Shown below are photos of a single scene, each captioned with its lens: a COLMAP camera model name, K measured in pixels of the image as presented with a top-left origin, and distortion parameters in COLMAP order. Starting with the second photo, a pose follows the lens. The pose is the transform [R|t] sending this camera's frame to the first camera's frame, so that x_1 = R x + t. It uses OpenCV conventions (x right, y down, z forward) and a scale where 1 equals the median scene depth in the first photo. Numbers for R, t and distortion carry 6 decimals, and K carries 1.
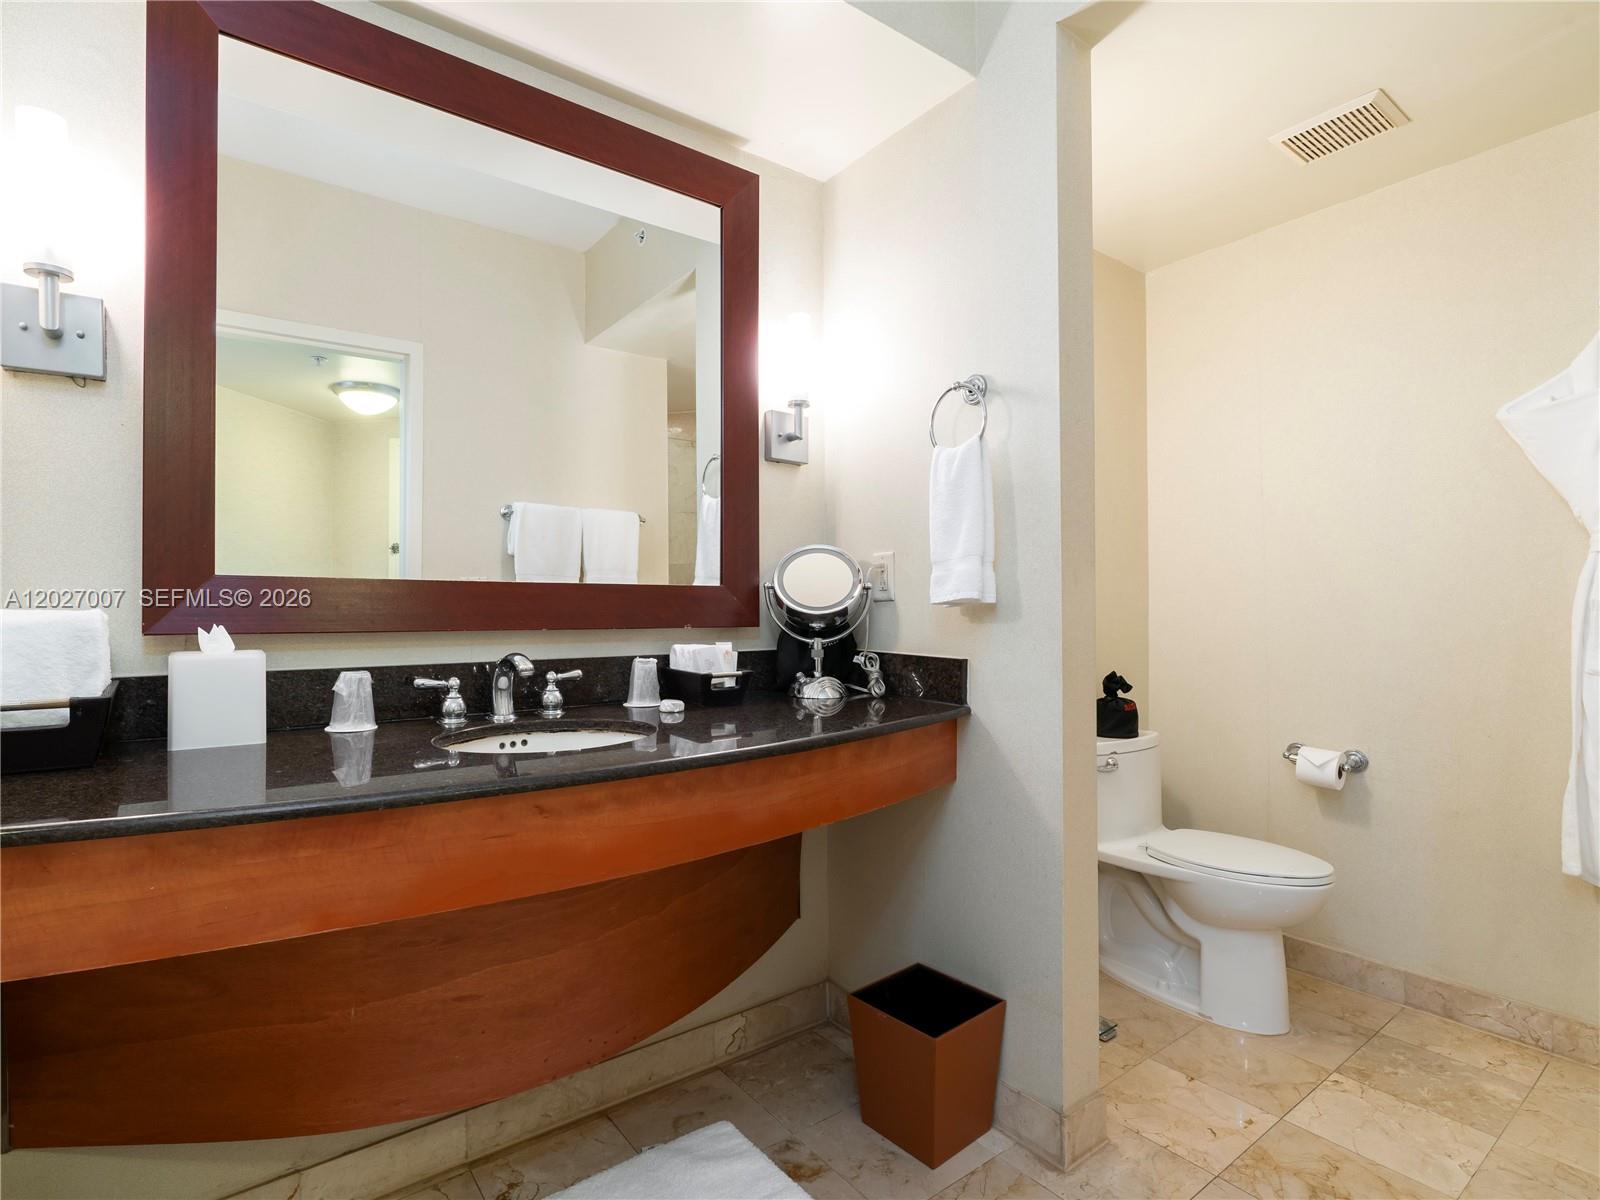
lens RADIAL K [[894.1, 0, 777.7], [0, 894.1, 607.3], [0, 0, 1]] dist [-0.003542, 0.000728]
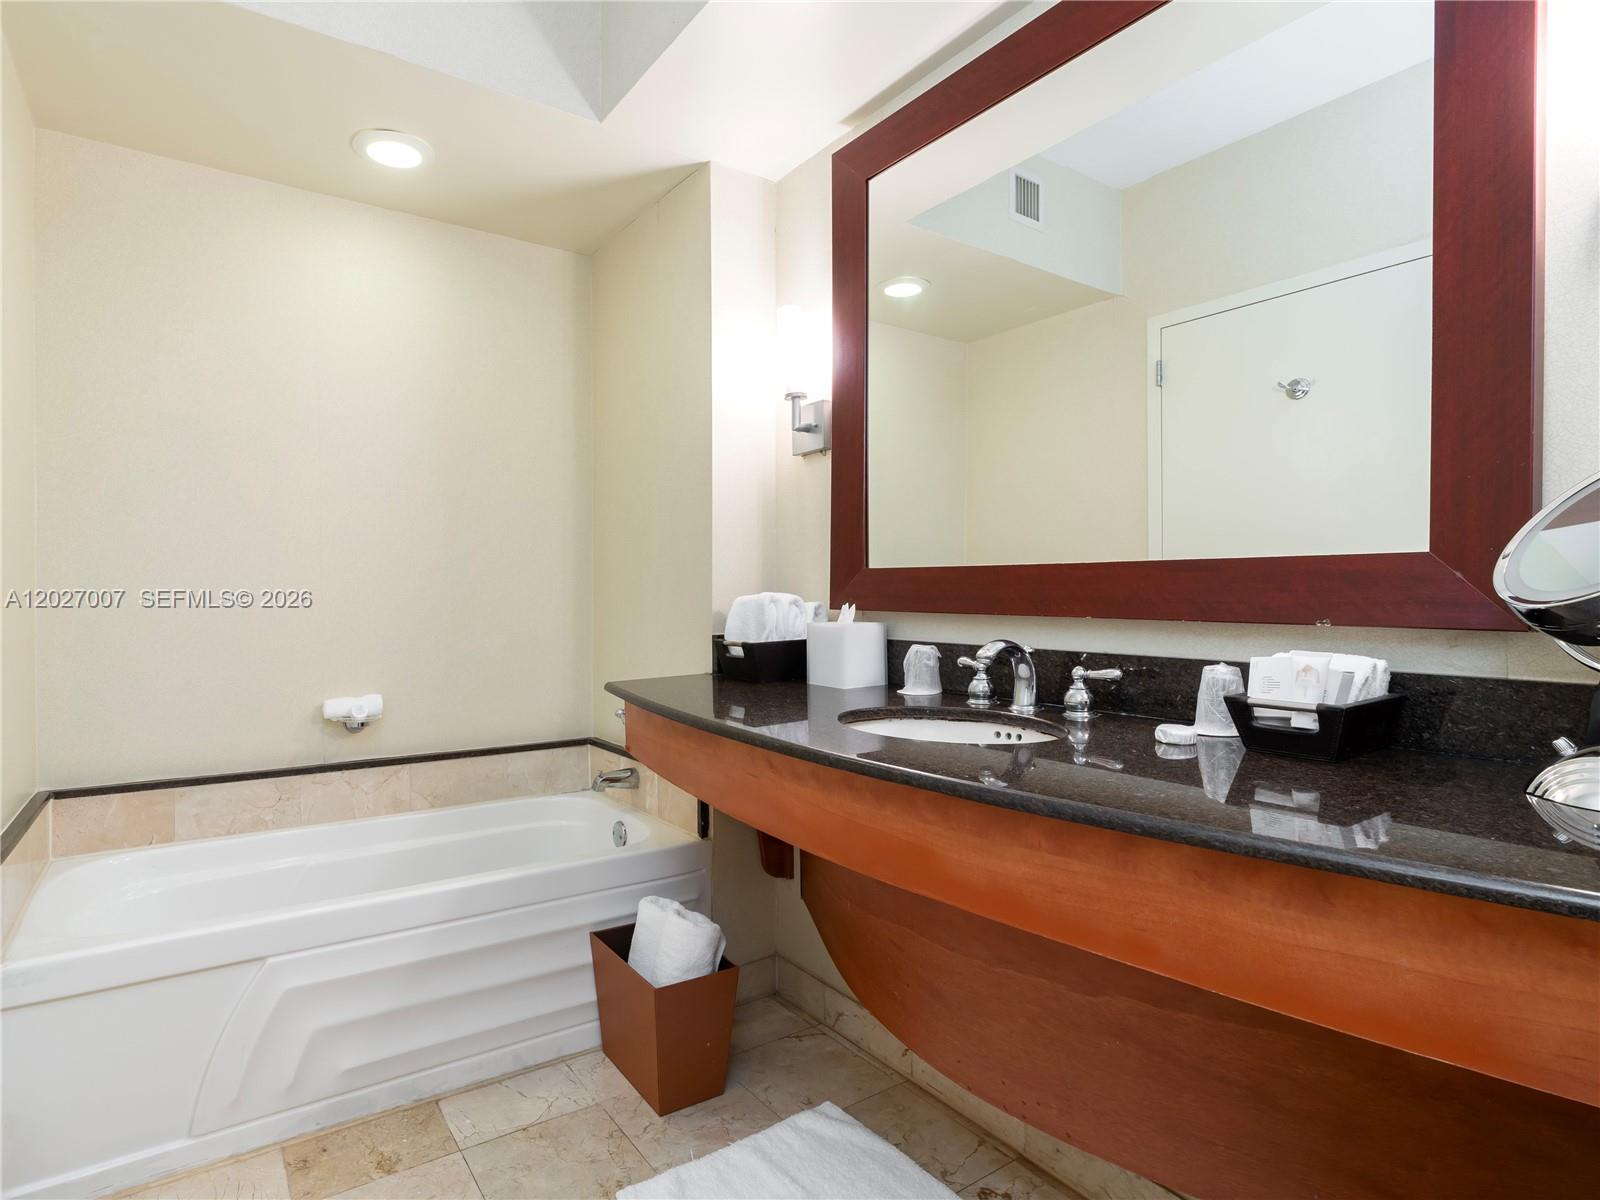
lens RADIAL K [[935.0, 0, 765.7], [0, 935.0, 599.8], [0, 0, 1]] dist [-0.001655, 0.000482]
pose [[-0.147036, 0.012948, -0.989046, 0.610615], [0.003708, 0.999915, 0.012539, -0.004022], [0.989124, -0.001824, -0.147071, 0.754670]]
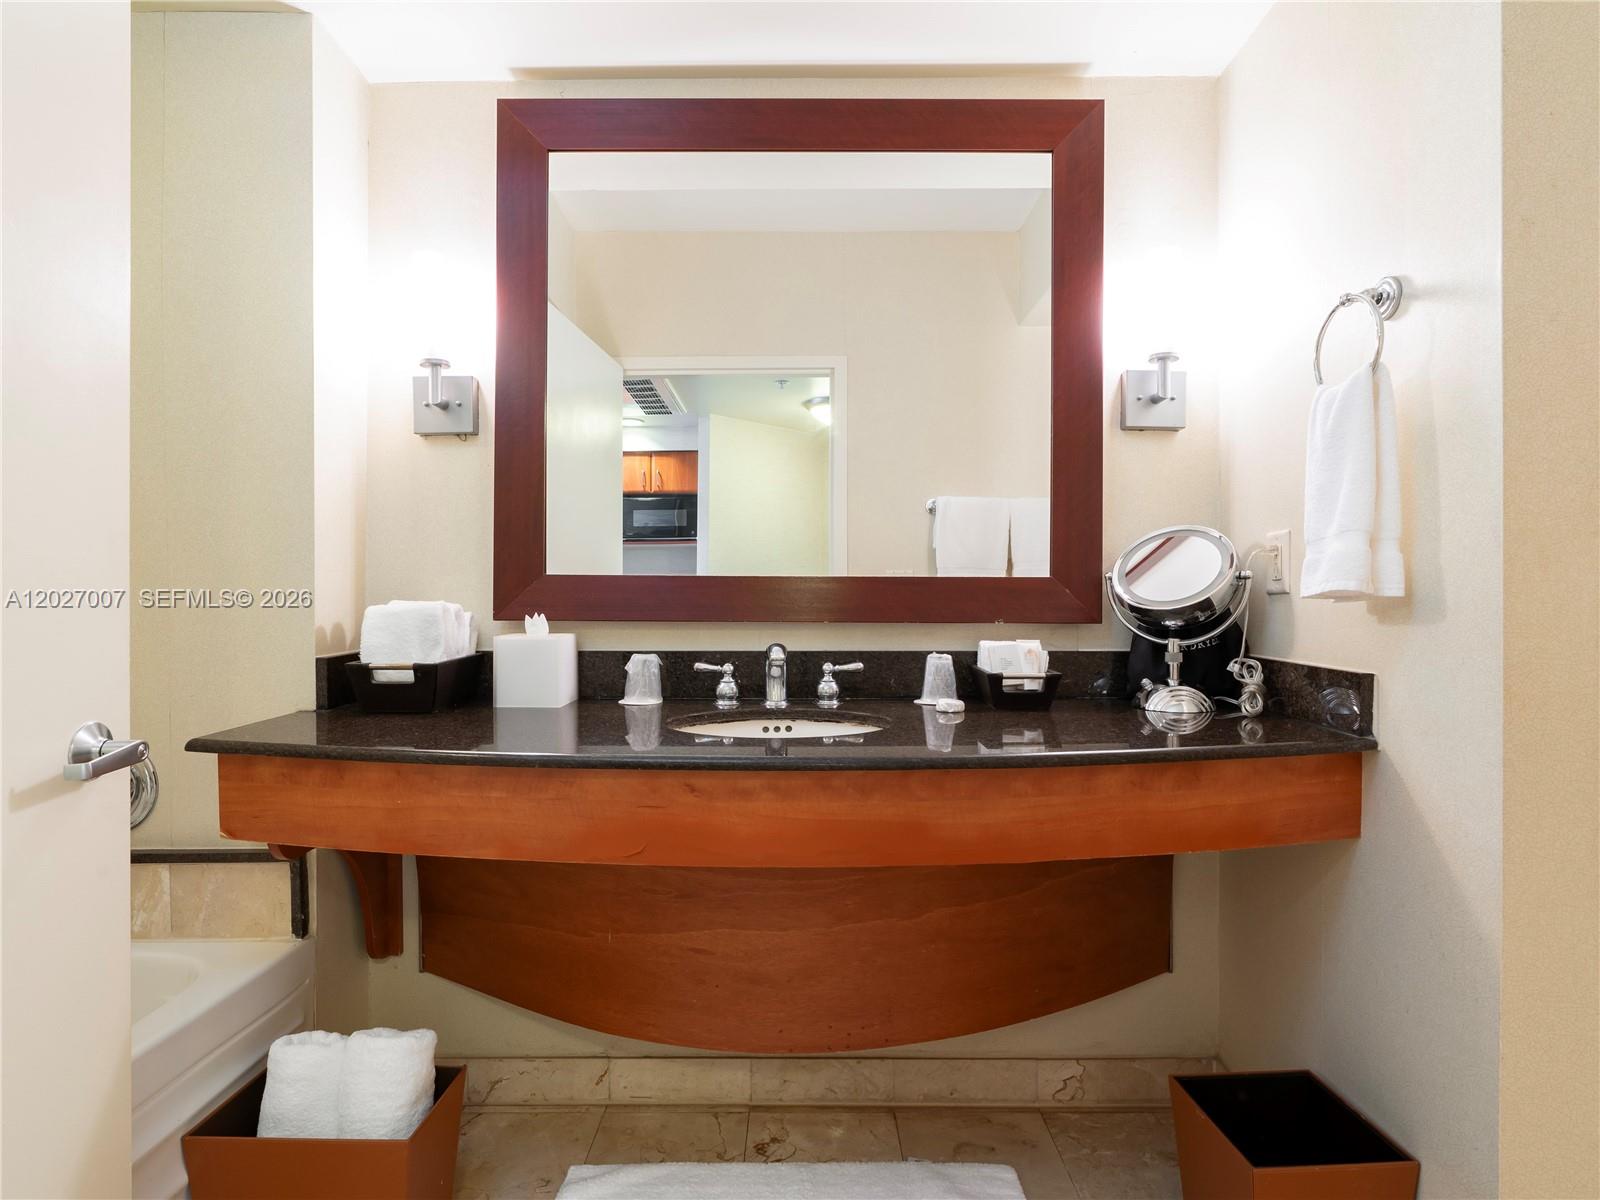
lens RADIAL K [[894.1, 0, 777.7], [0, 894.1, 607.3], [0, 0, 1]] dist [-0.003542, 0.000728]
pose [[0.778610, 0.008371, -0.627452, 0.315147], [-0.002753, 0.999947, 0.009924, -0.002021], [0.627502, -0.005999, 0.778592, 0.145278]]
